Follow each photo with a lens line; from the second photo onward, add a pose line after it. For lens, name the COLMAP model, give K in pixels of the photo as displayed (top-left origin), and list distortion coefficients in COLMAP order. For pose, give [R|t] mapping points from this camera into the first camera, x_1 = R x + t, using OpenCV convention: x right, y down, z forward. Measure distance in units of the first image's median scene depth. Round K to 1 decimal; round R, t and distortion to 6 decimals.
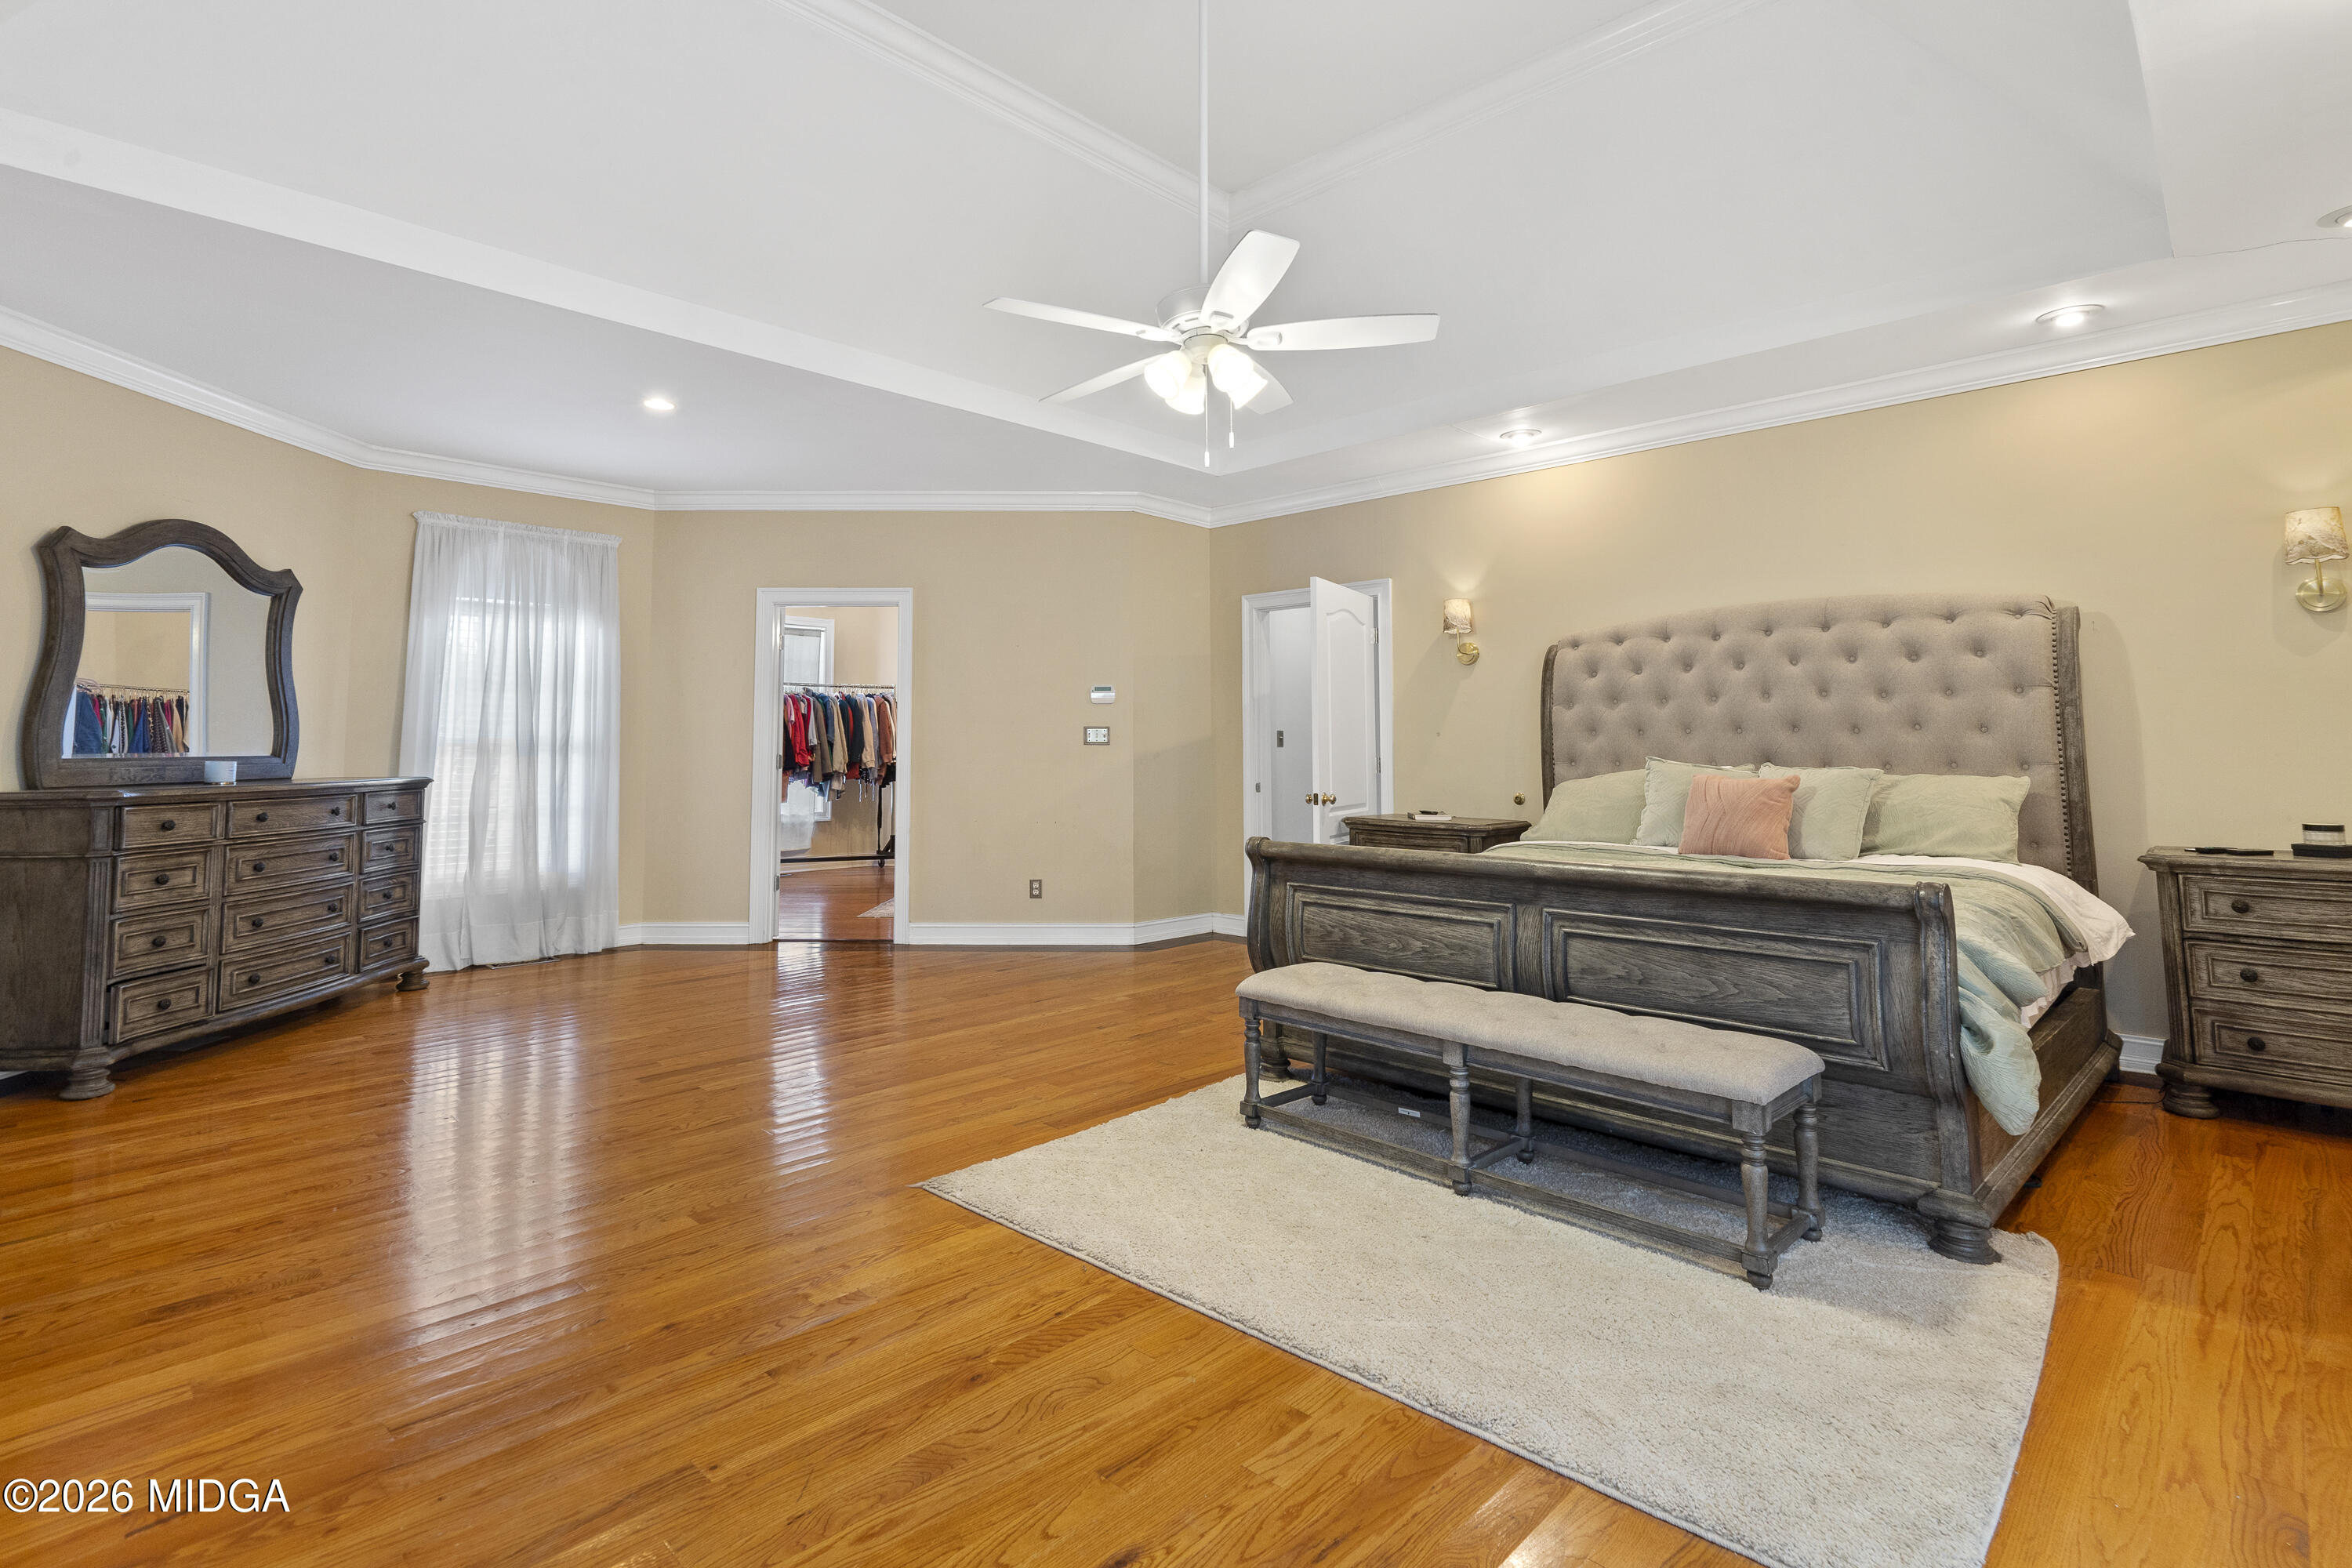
lens RADIAL K [[1129.0, 0, 1176.8], [0, 1129.0, 776.9], [0, 0, 1]] dist [-0.000113, -0.000010]
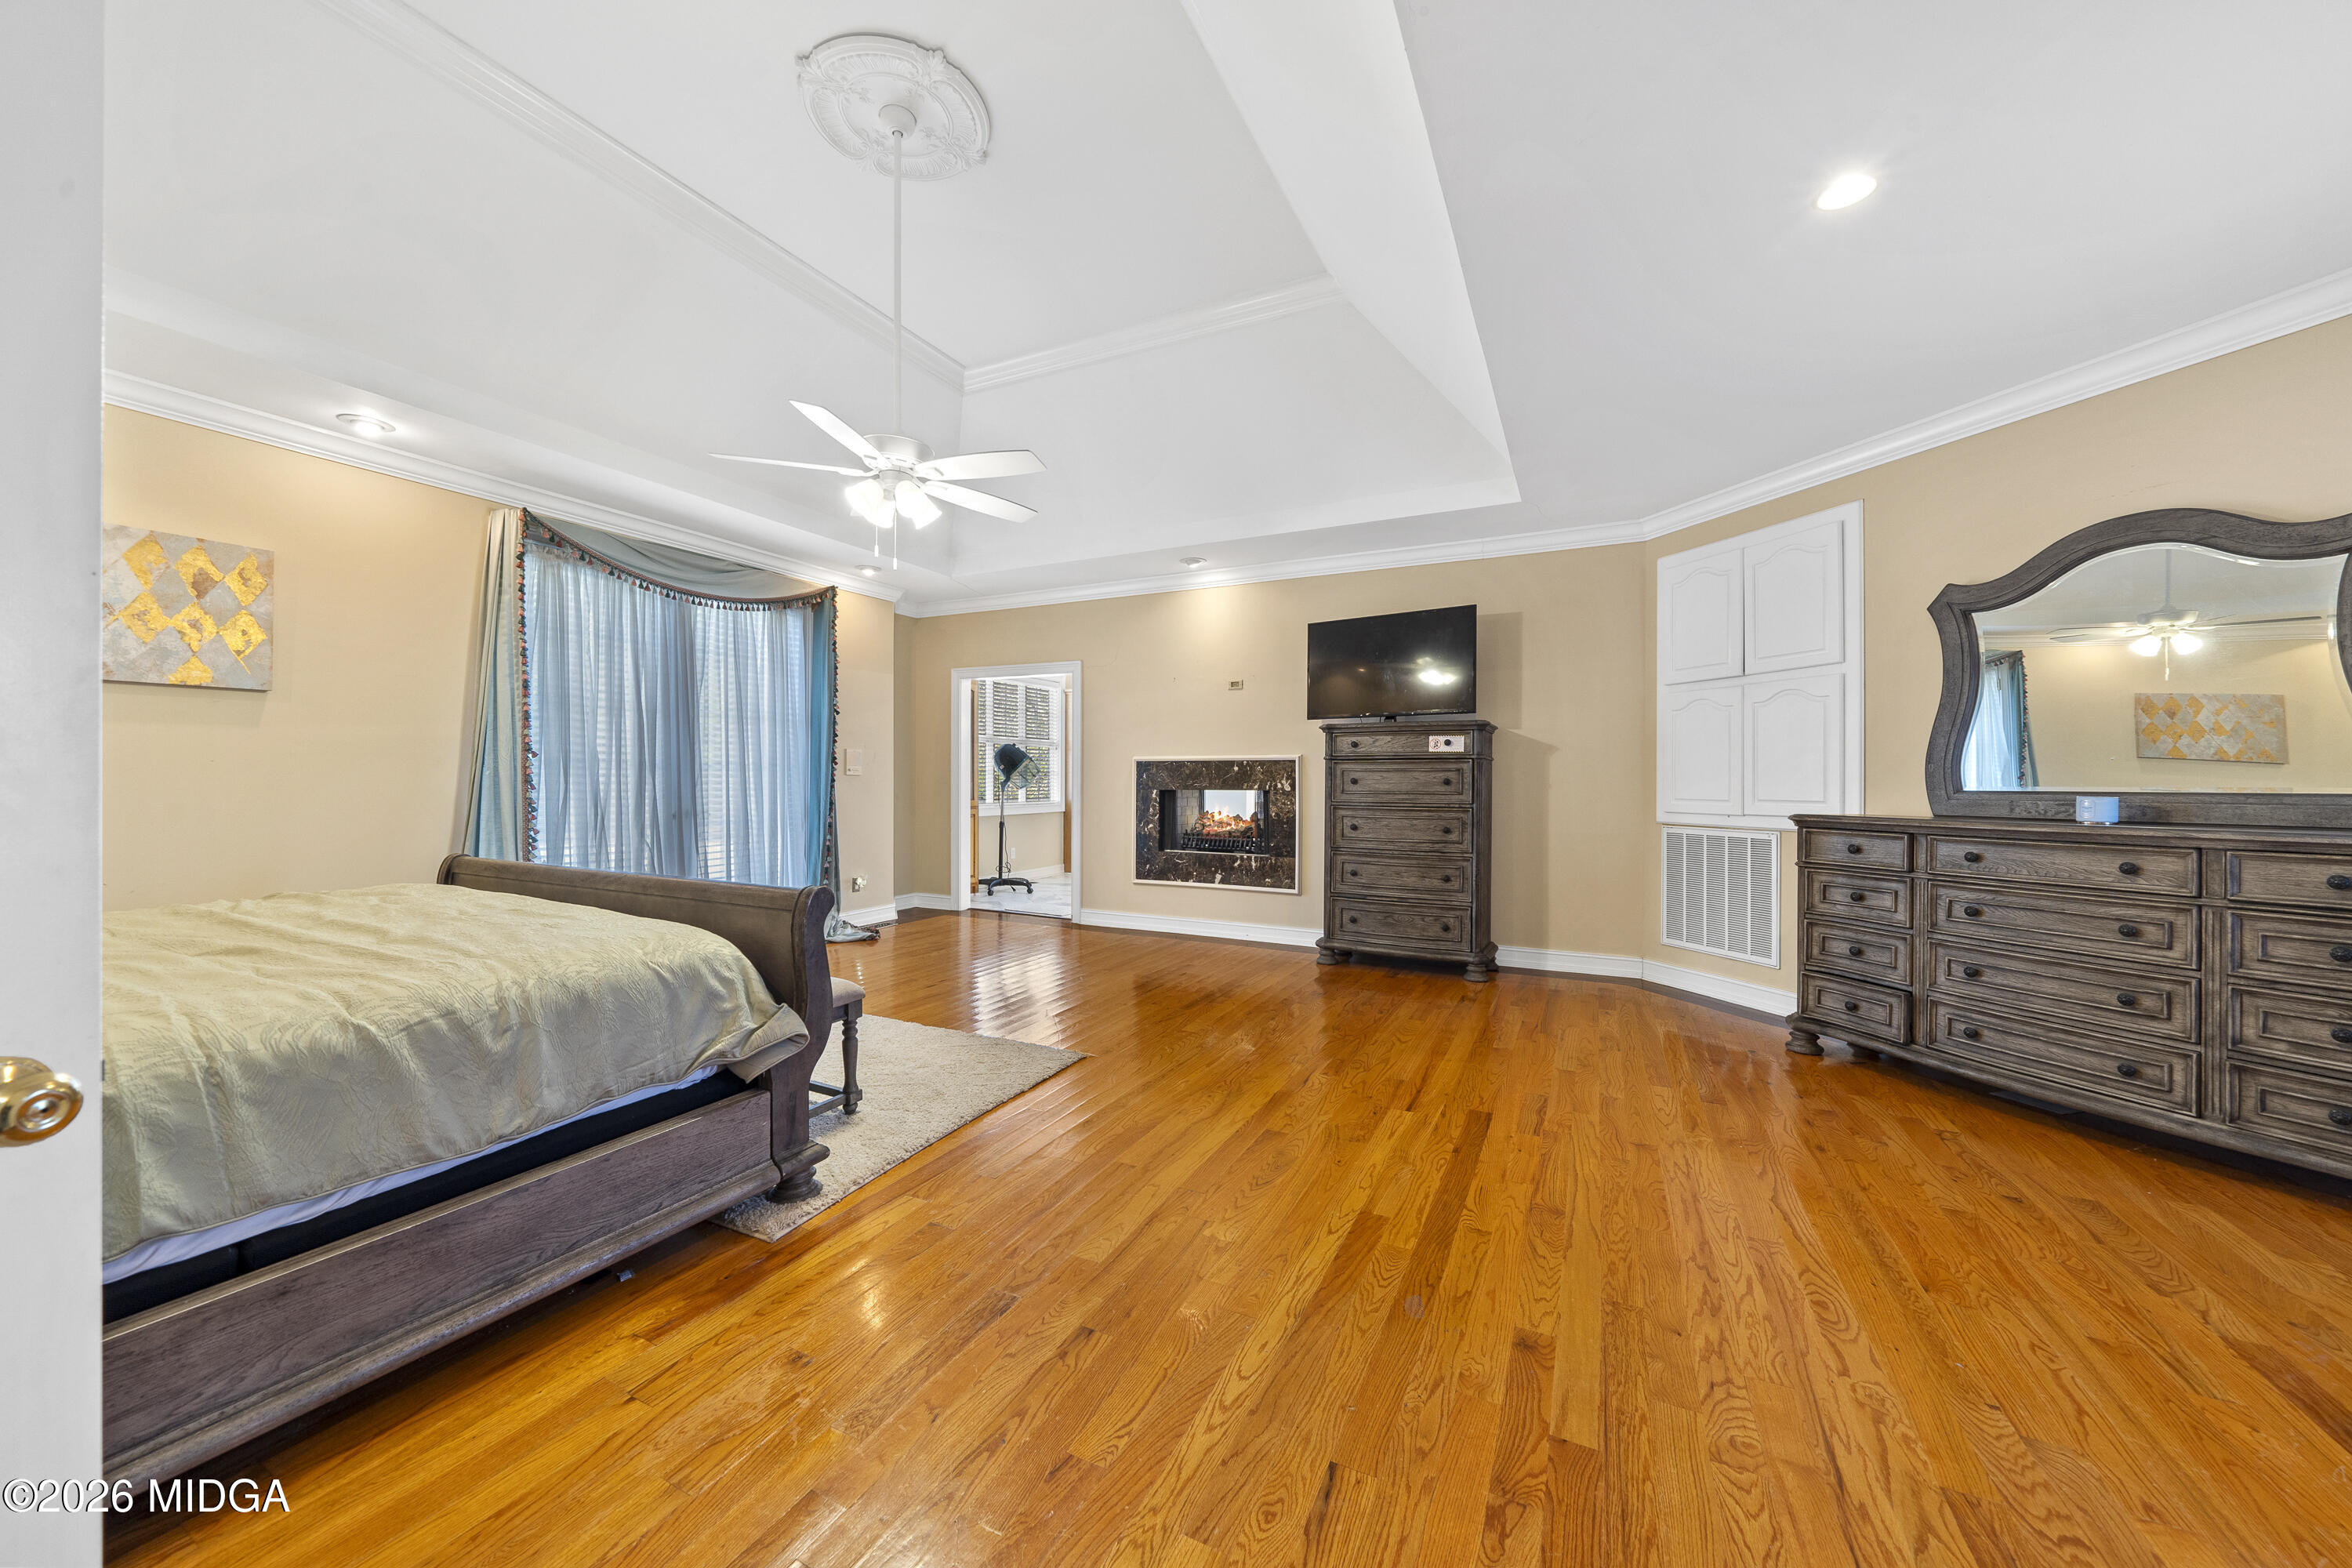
lens RADIAL K [[823.0, 0, 1174.4], [0, 823.0, 783.3], [0, 0, 1]] dist [0.000069, 0.000001]
pose [[-0.955247, -0.003107, -0.295794, -0.002175], [-0.011980, 0.999531, 0.028187, -0.034492], [0.295567, 0.030470, -0.954836, 1.455773]]
